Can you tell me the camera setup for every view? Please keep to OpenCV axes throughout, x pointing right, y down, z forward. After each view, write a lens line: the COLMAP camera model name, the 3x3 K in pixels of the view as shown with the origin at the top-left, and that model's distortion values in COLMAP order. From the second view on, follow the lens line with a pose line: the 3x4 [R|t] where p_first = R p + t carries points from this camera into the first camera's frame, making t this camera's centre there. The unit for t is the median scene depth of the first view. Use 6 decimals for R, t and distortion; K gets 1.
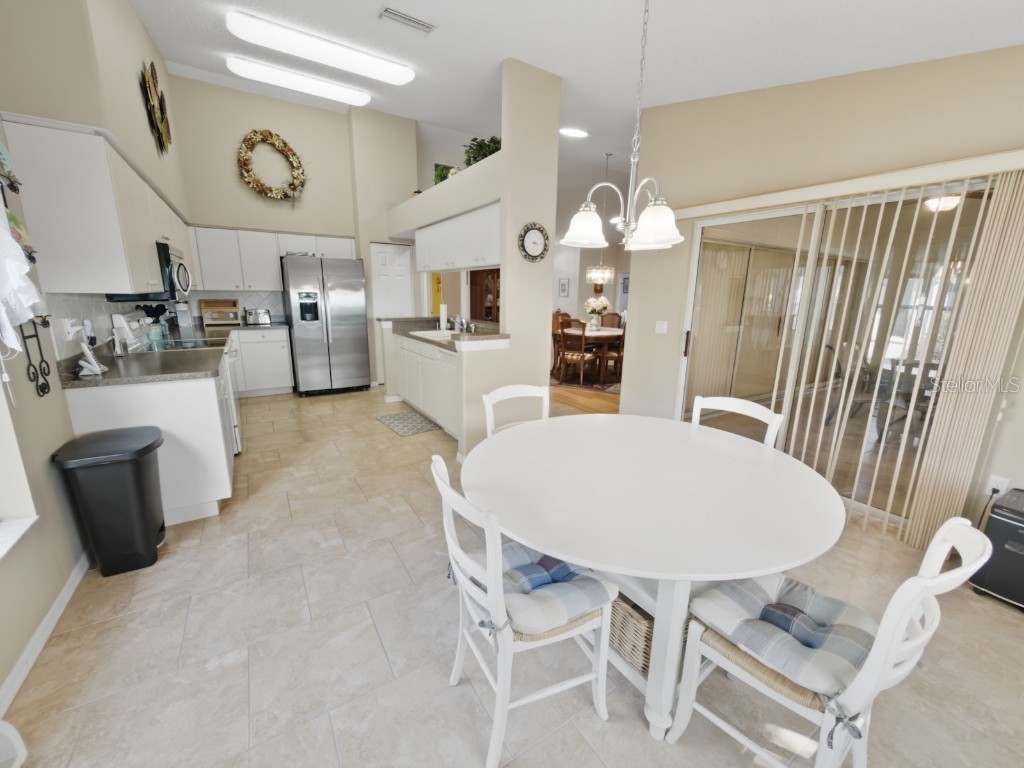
lens RADIAL K [[402.5, 0, 514.3], [0, 402.5, 383.5], [0, 0, 1]] dist [0.000670, 0.000098]
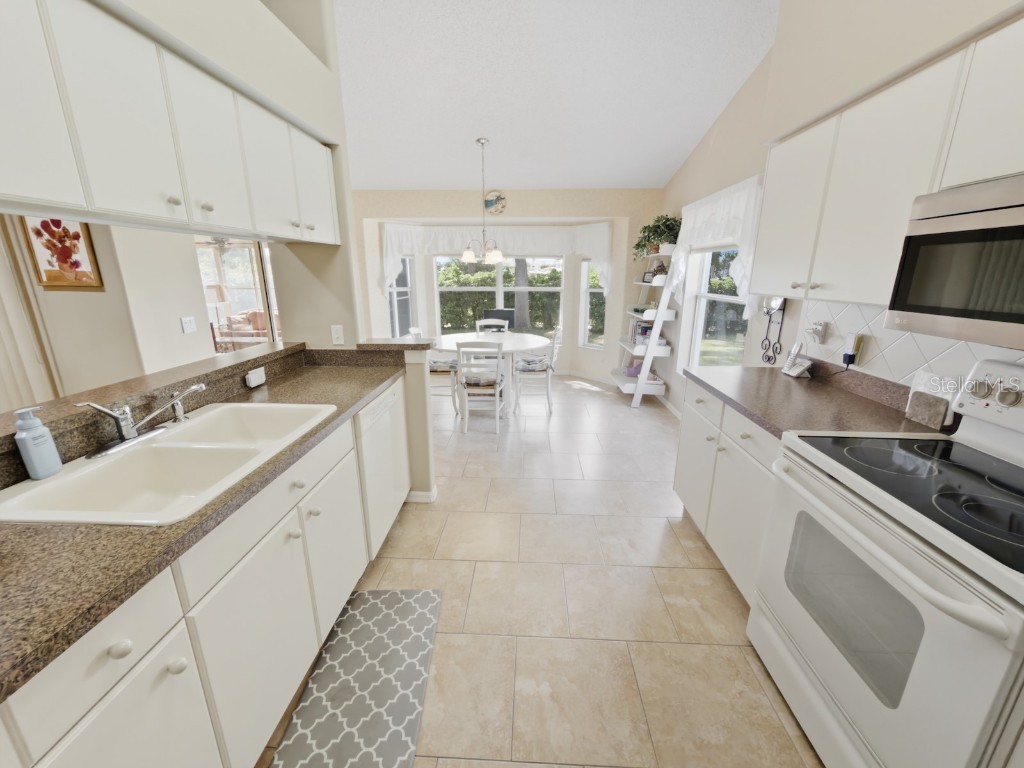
lens RADIAL K [[402.5, 0, 514.3], [0, 402.5, 383.5], [0, 0, 1]] dist [0.000670, 0.000098]
pose [[-0.813169, -0.160111, 0.559572, -0.655148], [0.122437, 0.892848, 0.433396, -0.330357], [-0.569004, 0.420936, -0.706433, 1.333133]]
